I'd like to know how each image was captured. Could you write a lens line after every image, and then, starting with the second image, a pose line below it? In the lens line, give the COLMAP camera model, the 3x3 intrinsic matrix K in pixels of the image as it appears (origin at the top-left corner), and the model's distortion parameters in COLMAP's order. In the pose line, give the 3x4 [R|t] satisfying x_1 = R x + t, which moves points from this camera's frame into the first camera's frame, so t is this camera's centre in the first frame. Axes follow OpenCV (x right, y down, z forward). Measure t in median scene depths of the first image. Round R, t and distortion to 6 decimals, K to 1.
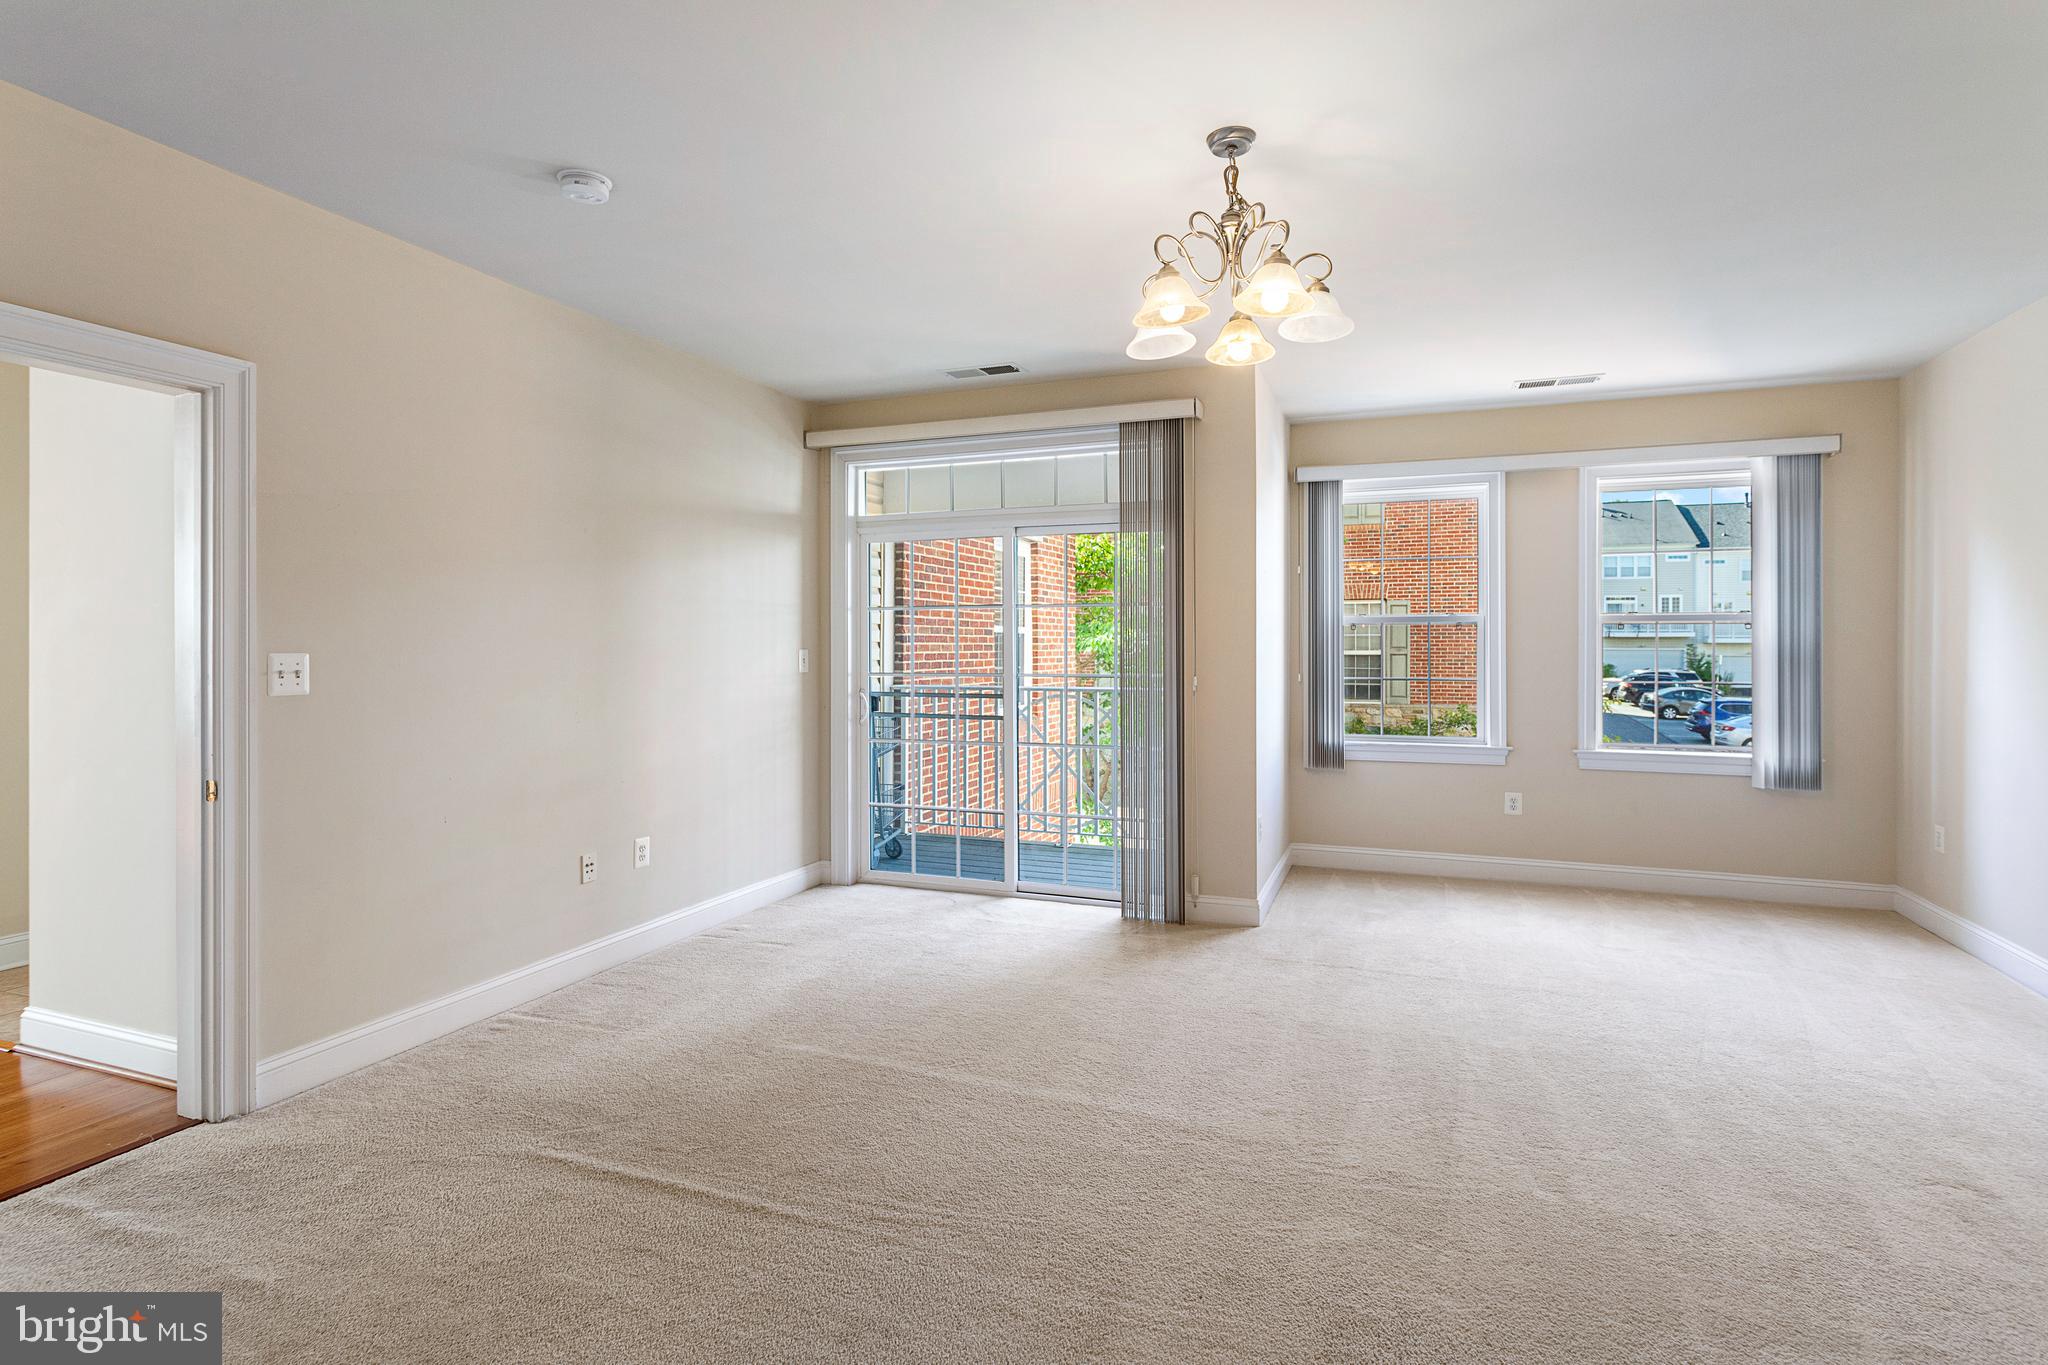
lens RADIAL K [[998.0, 0, 1028.0], [0, 998.0, 661.2], [0, 0, 1]] dist [-0.005778, 0.003013]
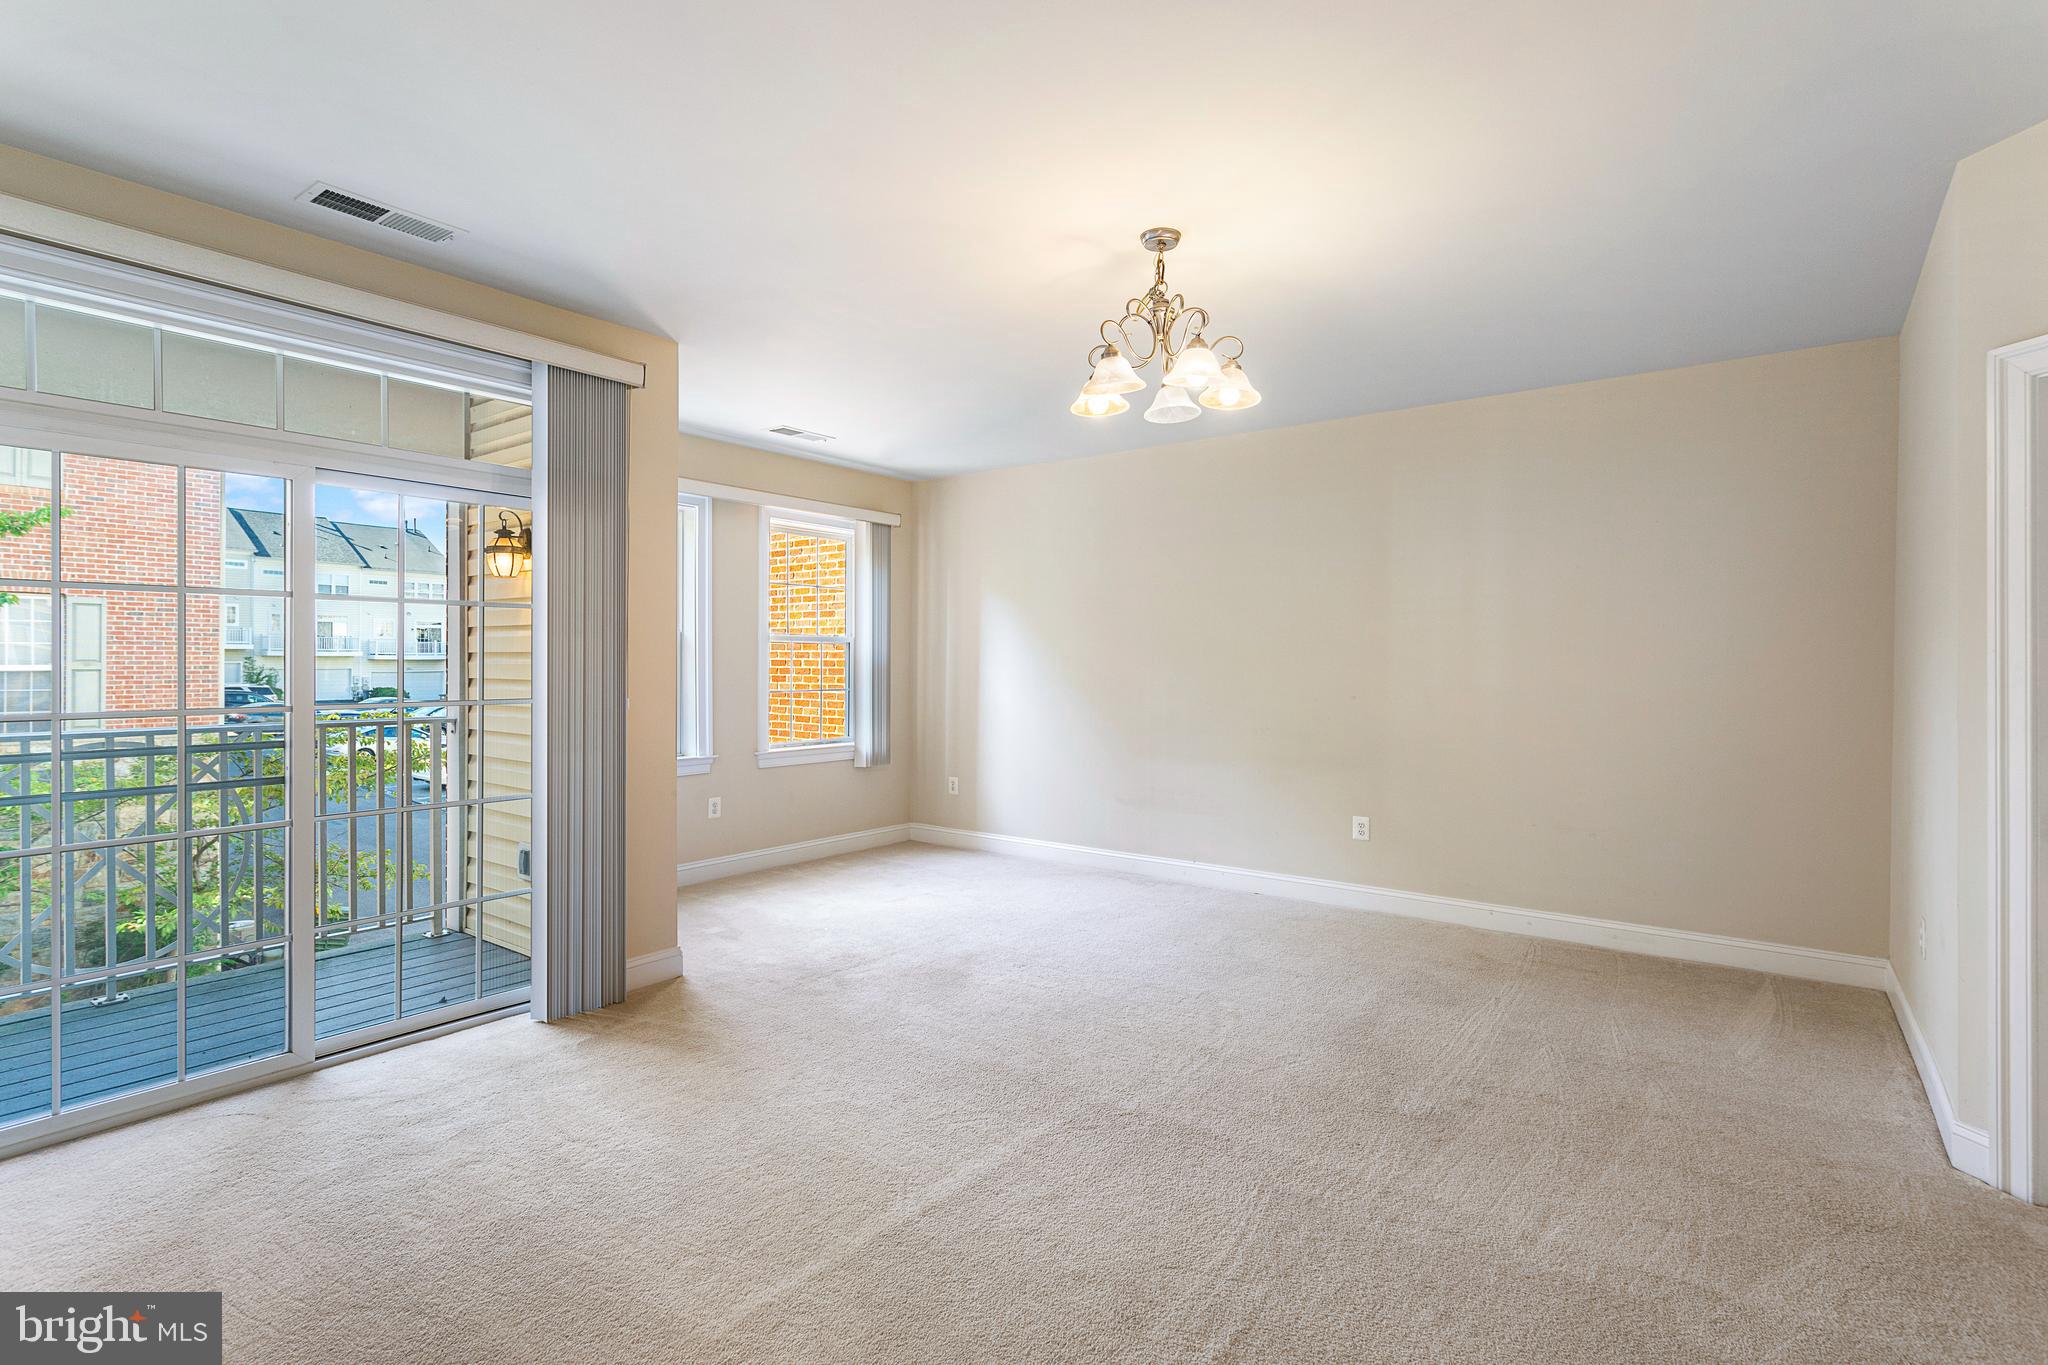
lens RADIAL K [[998.0, 0, 1019.7], [0, 998.0, 670.5], [0, 0, 1]] dist [-0.005778, 0.003013]
pose [[0.268571, -0.008488, 0.963222, -0.458806], [0.011953, 0.999914, 0.005478, -0.007302], [-0.963186, 0.010043, 0.268650, 0.390810]]
